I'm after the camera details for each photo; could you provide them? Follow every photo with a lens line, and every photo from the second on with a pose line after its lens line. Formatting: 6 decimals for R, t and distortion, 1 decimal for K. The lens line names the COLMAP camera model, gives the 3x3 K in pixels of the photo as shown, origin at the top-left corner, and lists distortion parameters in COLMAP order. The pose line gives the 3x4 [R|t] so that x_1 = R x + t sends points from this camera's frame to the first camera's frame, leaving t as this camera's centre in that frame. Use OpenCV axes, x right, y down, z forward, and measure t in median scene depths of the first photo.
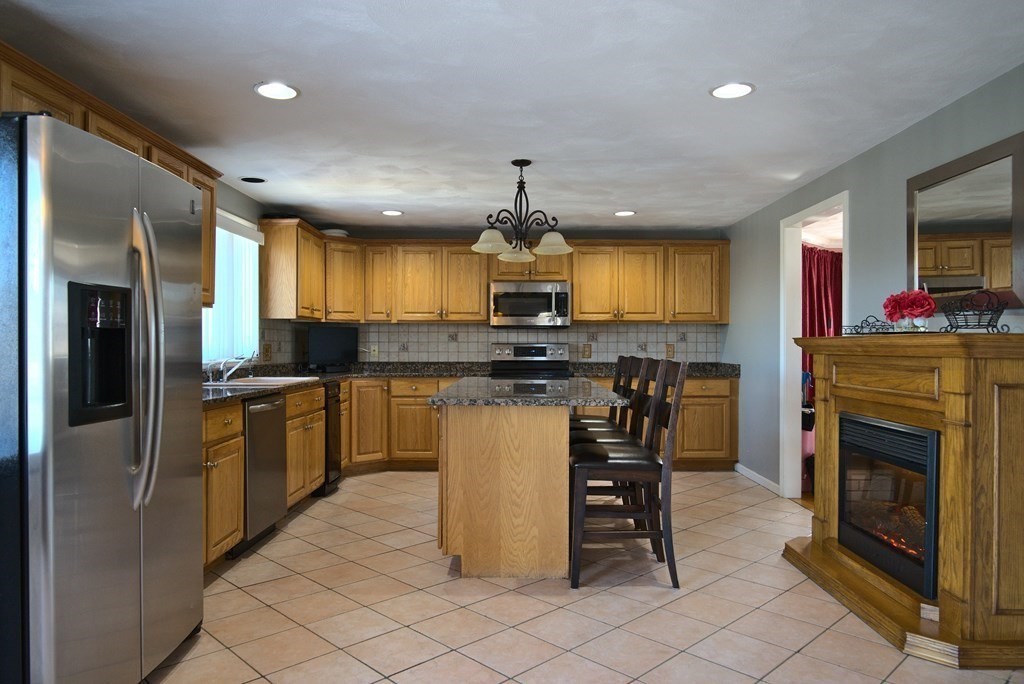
lens RADIAL K [[694.2, 0, 516.9], [0, 694.2, 343.8], [0, 0, 1]] dist [-0.036377, 0.040393]
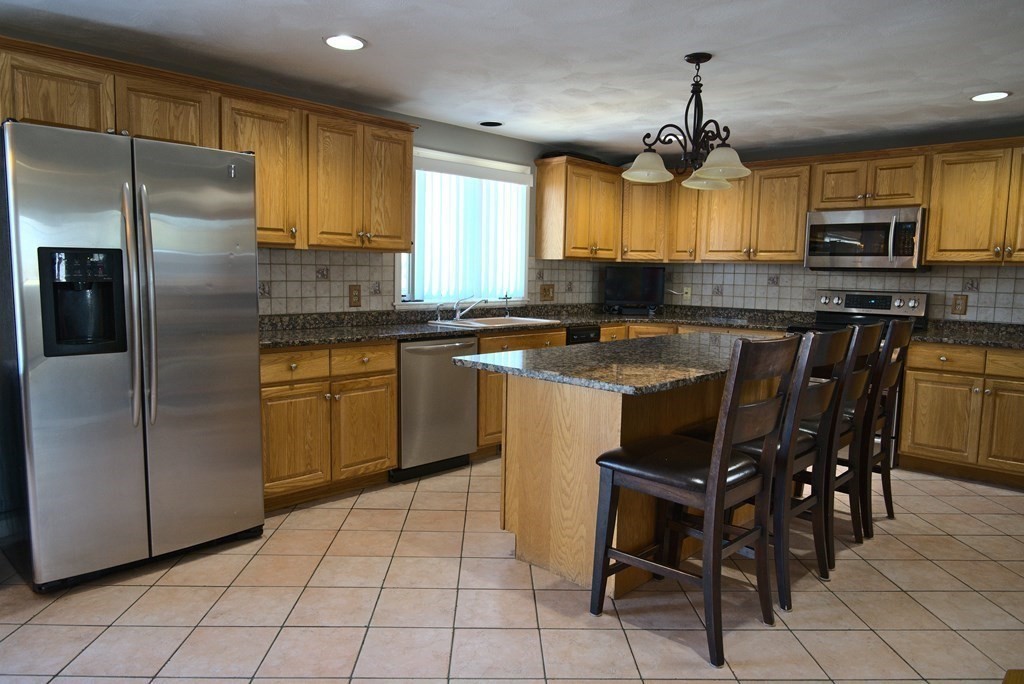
lens RADIAL K [[694.2, 0, 516.9], [0, 694.2, 343.8], [0, 0, 1]] dist [-0.036377, 0.040393]
pose [[0.725575, 0.085491, -0.682812, 0.326313], [-0.016450, 0.994124, 0.106988, -0.022154], [0.687947, -0.066396, 0.722718, 0.237464]]
